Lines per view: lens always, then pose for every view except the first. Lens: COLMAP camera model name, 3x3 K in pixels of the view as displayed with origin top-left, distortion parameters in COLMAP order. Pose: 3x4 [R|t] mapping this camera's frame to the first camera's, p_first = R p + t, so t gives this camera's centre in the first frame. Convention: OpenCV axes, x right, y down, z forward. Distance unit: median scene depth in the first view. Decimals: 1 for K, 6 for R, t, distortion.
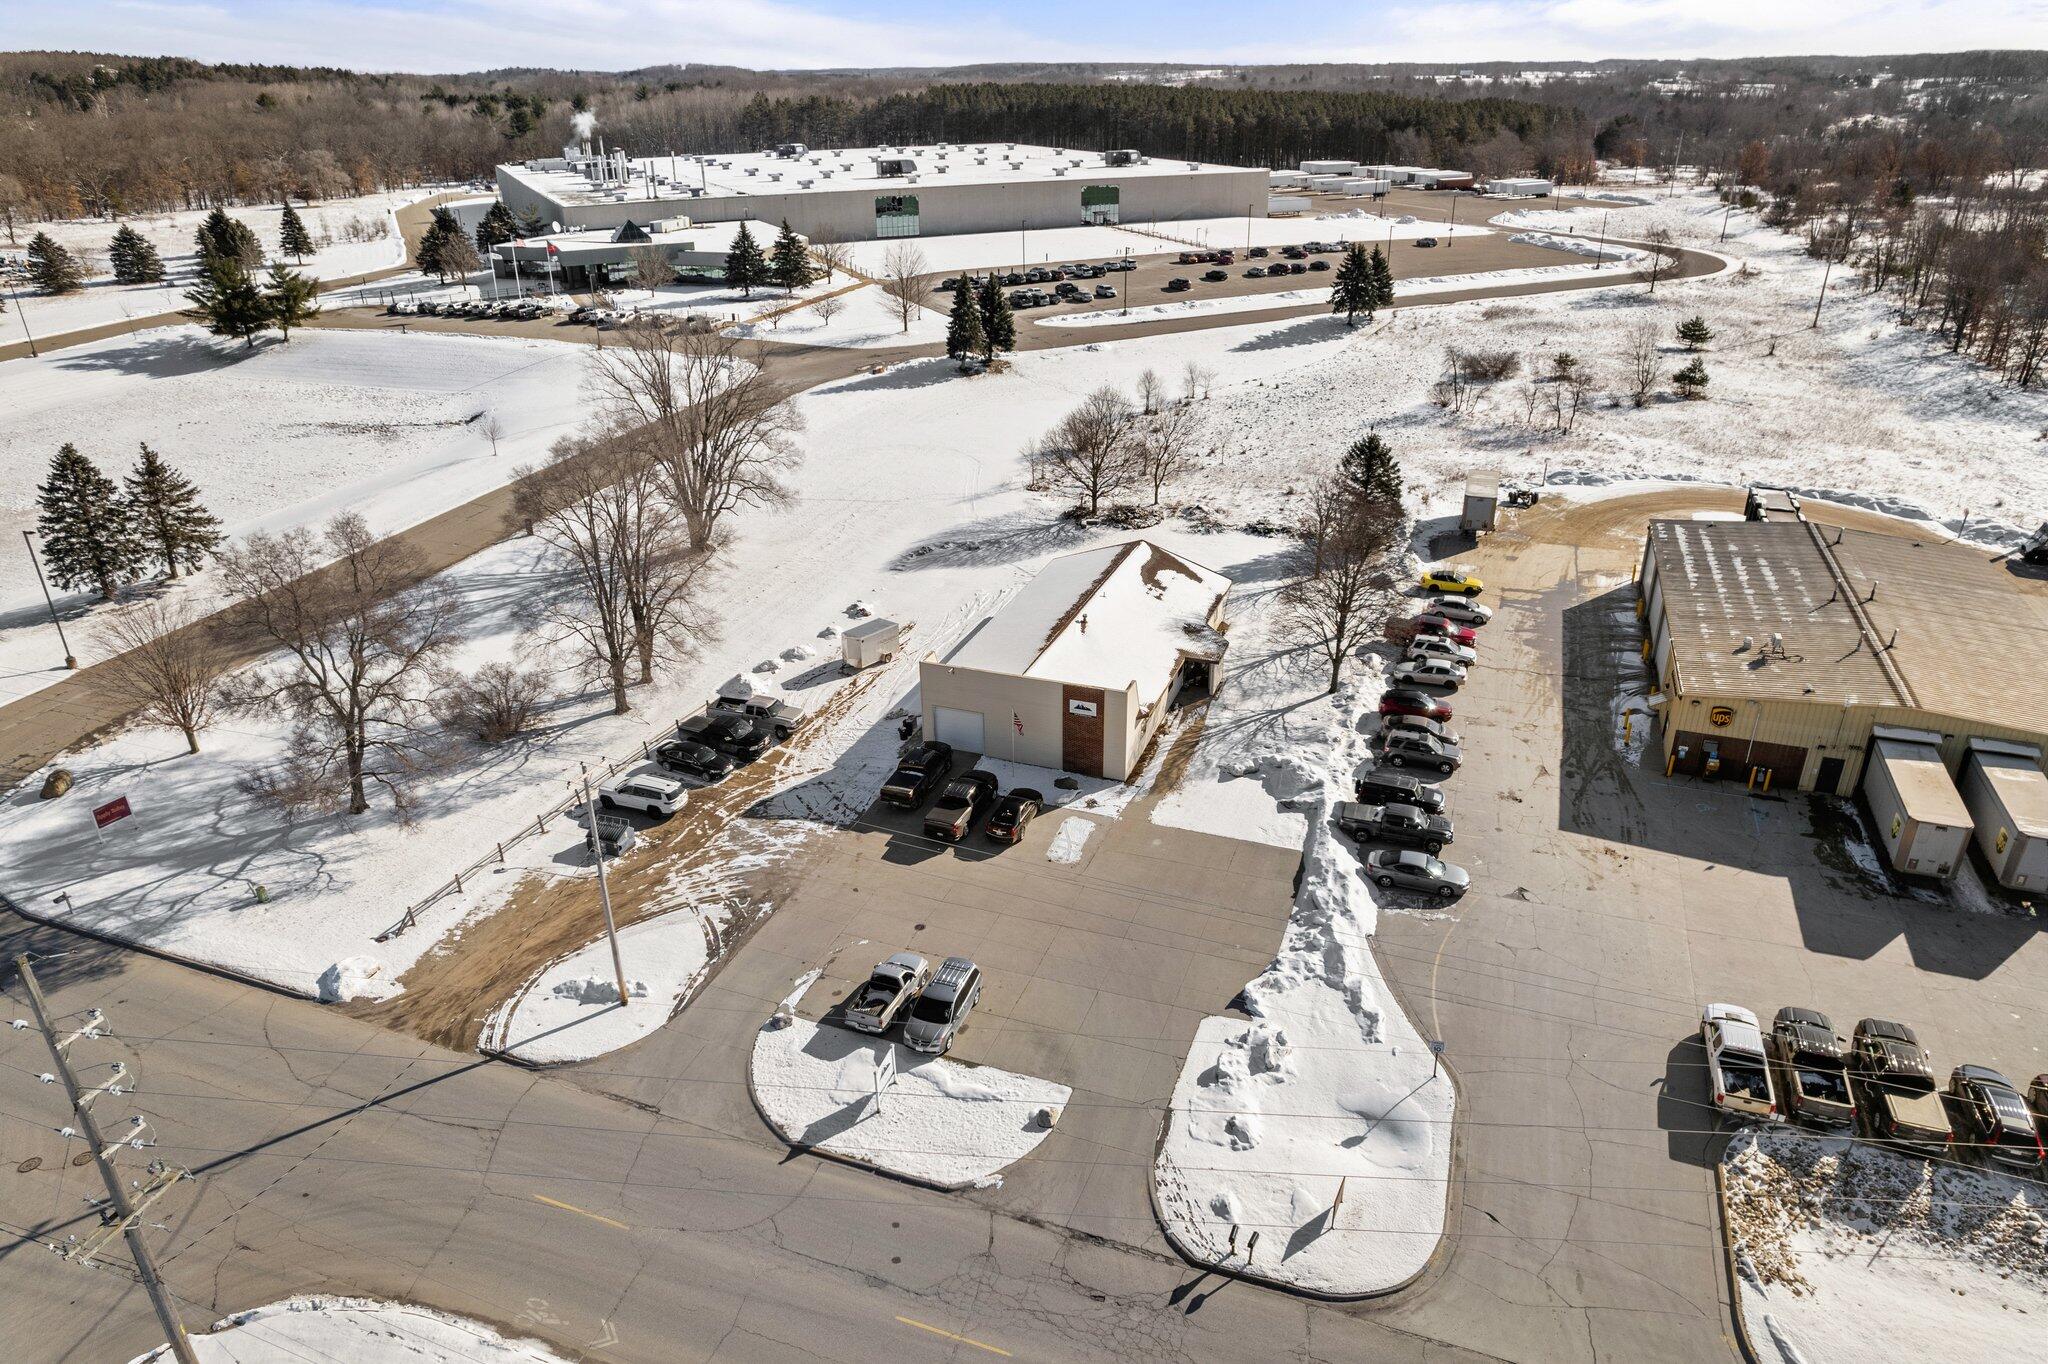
lens RADIAL K [[1293.2, 0, 1033.5], [0, 1293.2, 681.5], [0, 0, 1]] dist [-0.075619, 0.069971]
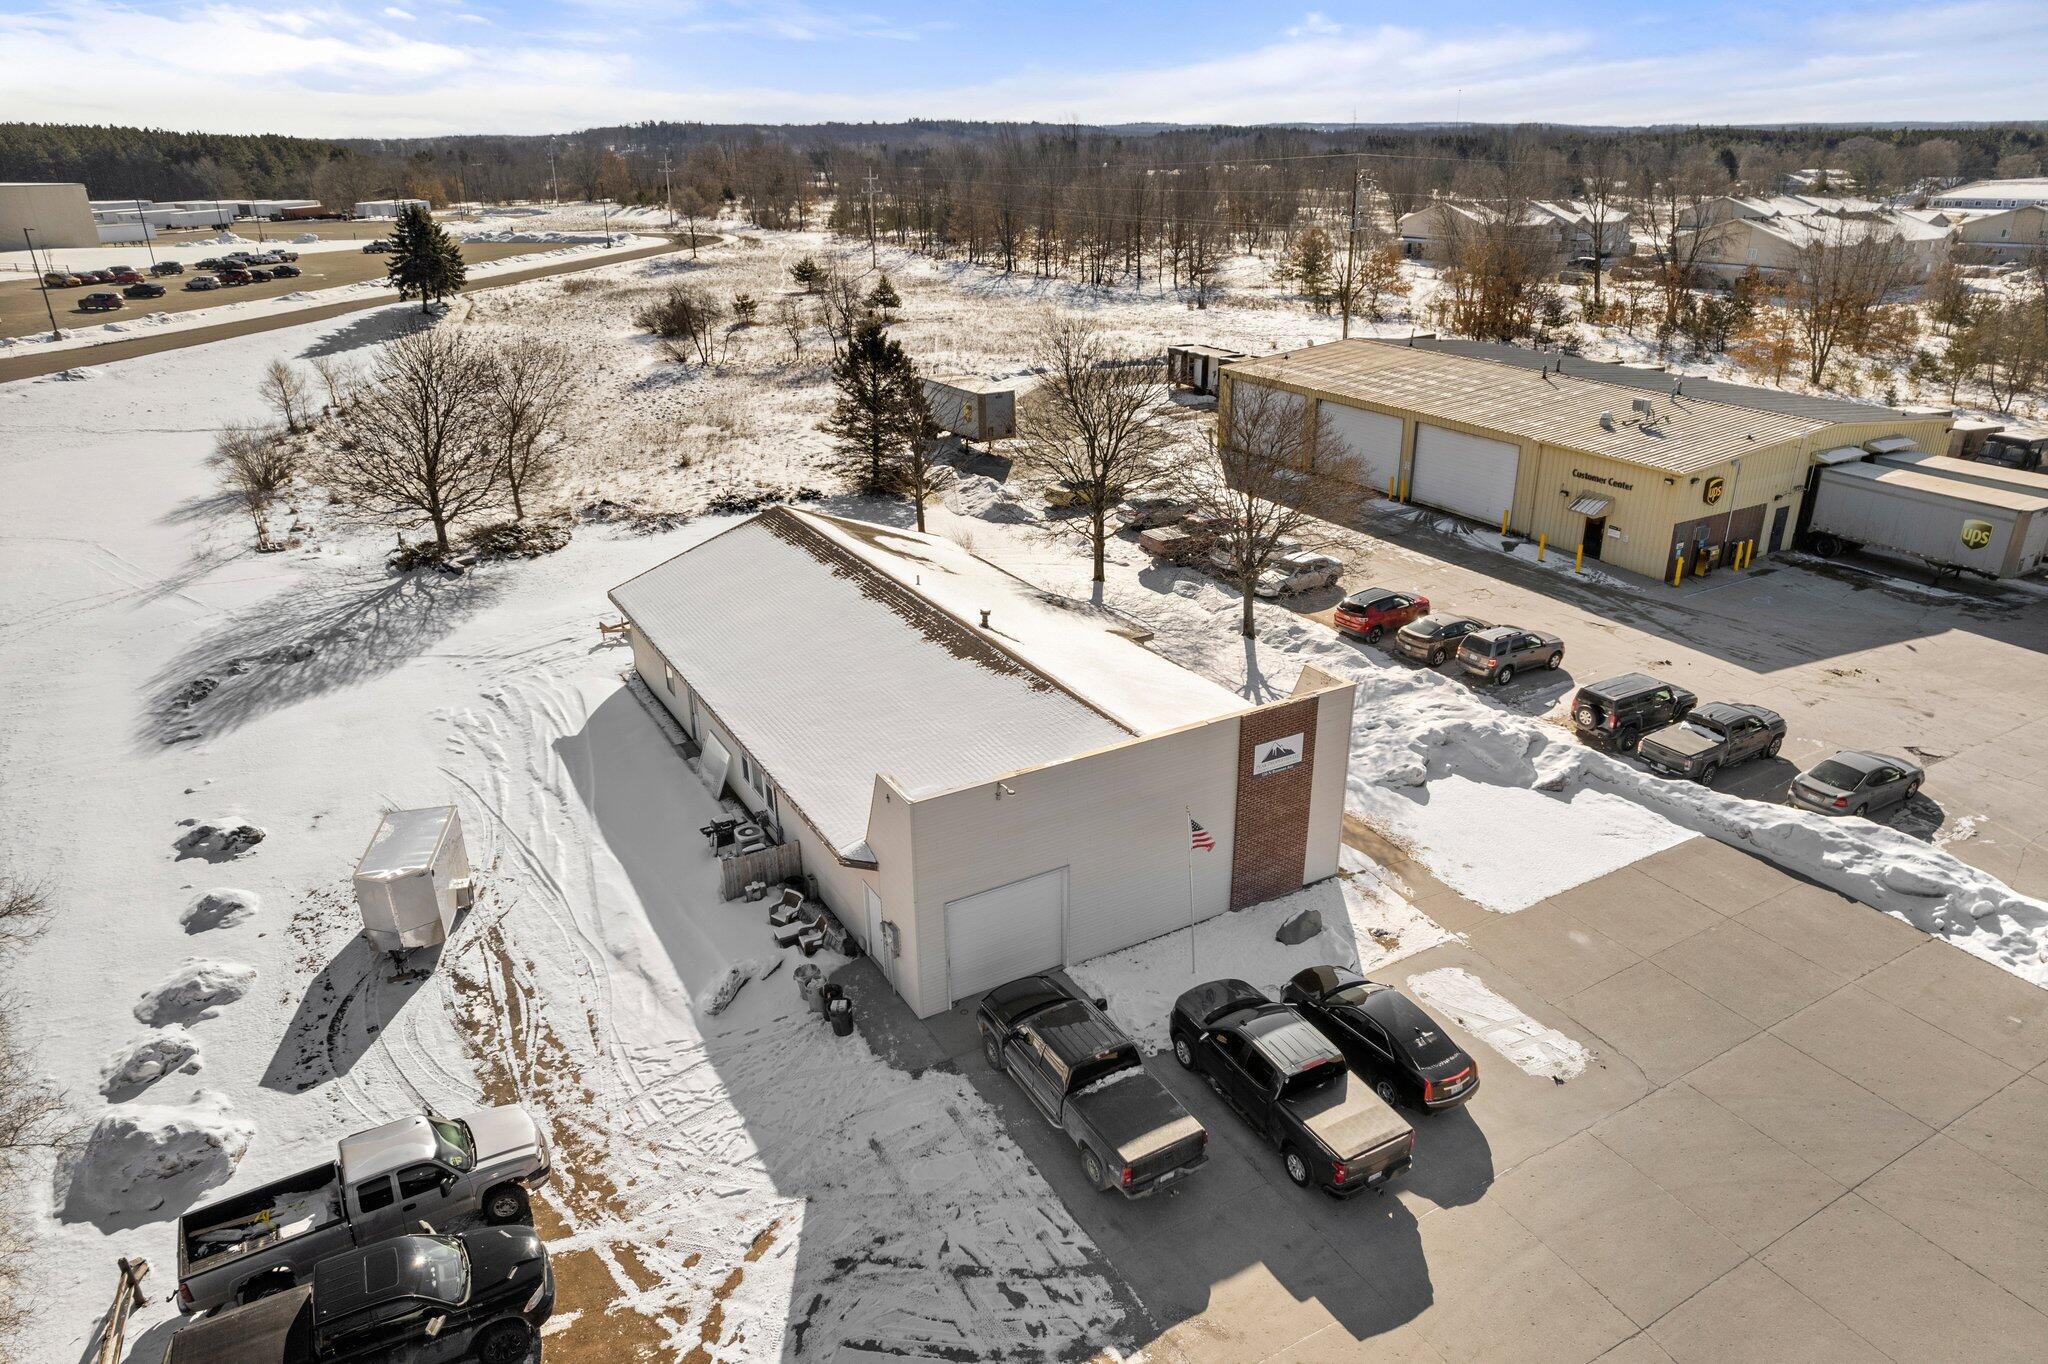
lens RADIAL K [[1319.3, 0, 1023.8], [0, 1319.3, 658.1], [0, 0, 1]] dist [-0.080634, 0.075297]
pose [[0.642469, -0.279584, 0.713489, -0.311740], [0.332734, 0.940499, 0.068924, -0.066688], [-0.690305, 0.193120, 0.697268, 0.691702]]
